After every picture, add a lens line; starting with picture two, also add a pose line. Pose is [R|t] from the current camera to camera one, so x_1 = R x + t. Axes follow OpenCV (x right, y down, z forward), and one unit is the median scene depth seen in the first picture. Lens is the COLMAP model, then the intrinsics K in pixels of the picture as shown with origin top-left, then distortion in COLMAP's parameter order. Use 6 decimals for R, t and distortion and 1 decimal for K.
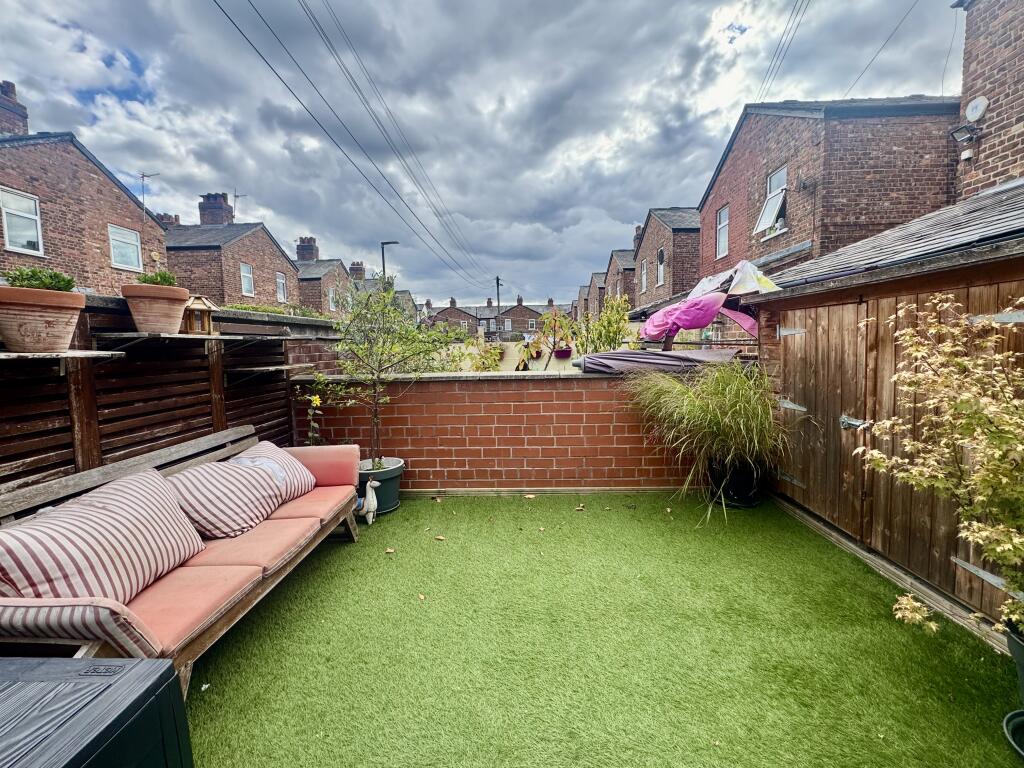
lens RADIAL K [[447.5, 0, 512.0], [0, 447.5, 384.0], [0, 0, 1]] dist [-0.000950, -0.003446]
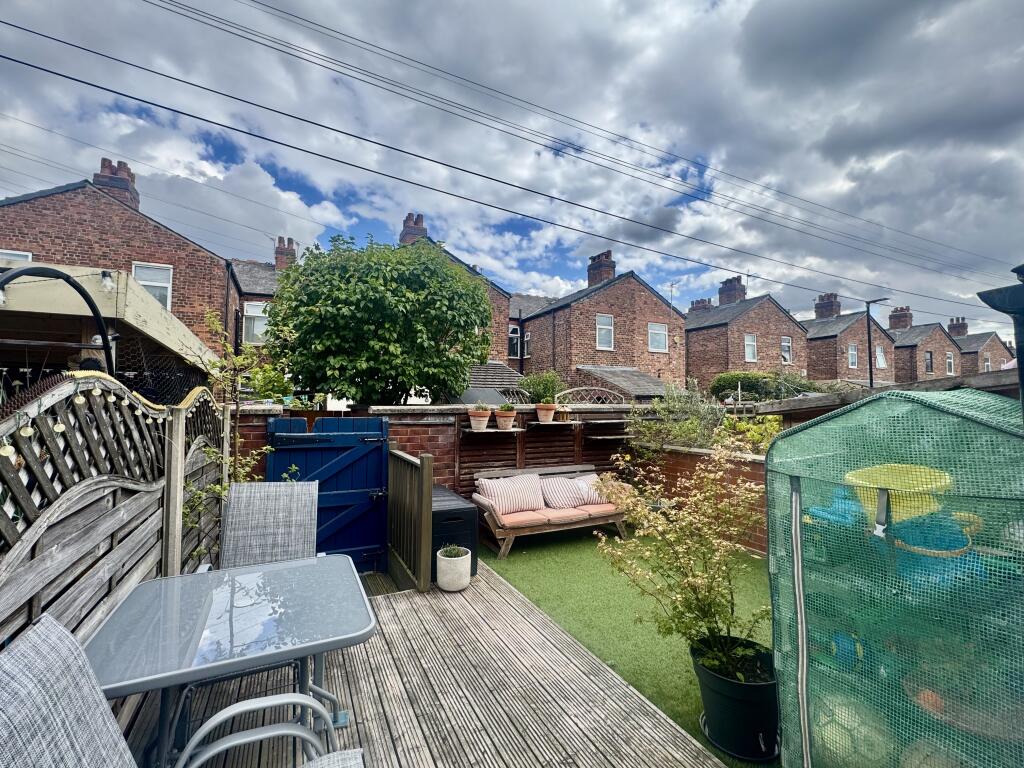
lens RADIAL K [[446.2, 0, 515.8], [0, 446.2, 389.4], [0, 0, 1]] dist [0.000313, -0.000196]
pose [[0.467882, -0.004913, -0.883777, 0.811450], [-0.091838, 0.994301, -0.054148, -0.083532], [0.879006, 0.106499, 0.464765, -0.211264]]
